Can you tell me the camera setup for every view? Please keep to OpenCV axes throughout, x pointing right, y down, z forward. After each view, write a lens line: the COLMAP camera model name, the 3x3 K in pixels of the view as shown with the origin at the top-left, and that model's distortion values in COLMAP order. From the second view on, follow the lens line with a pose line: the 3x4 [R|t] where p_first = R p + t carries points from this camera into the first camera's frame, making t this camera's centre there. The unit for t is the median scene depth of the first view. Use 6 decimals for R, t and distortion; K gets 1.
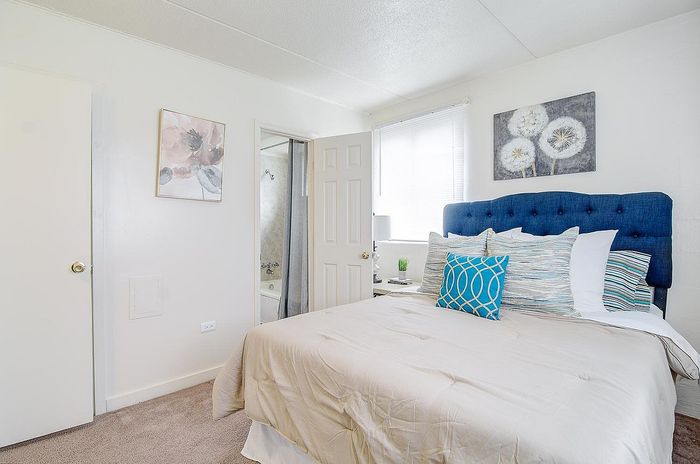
lens RADIAL K [[349.6, 0, 345.7], [0, 349.6, 219.7], [0, 0, 1]] dist [-0.011614, -0.002216]
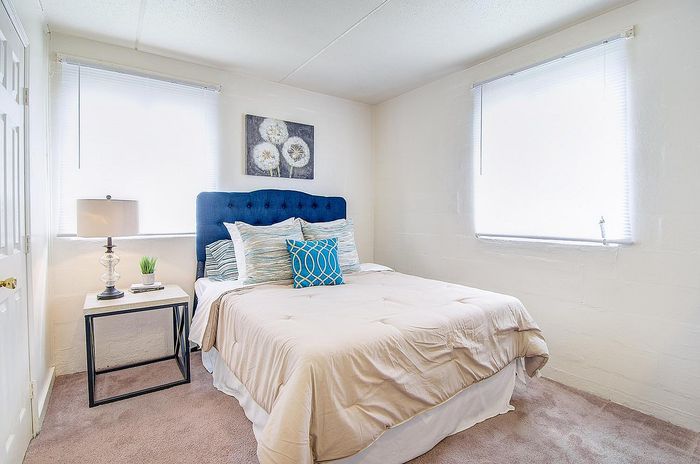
lens RADIAL K [[349.6, 0, 345.7], [0, 349.6, 219.7], [0, 0, 1]] dist [-0.011614, -0.002216]
pose [[0.140666, -0.008000, 0.990025, -0.685722], [-0.021761, 0.999701, 0.011170, 0.011608], [-0.989818, -0.023115, 0.140450, 0.586527]]
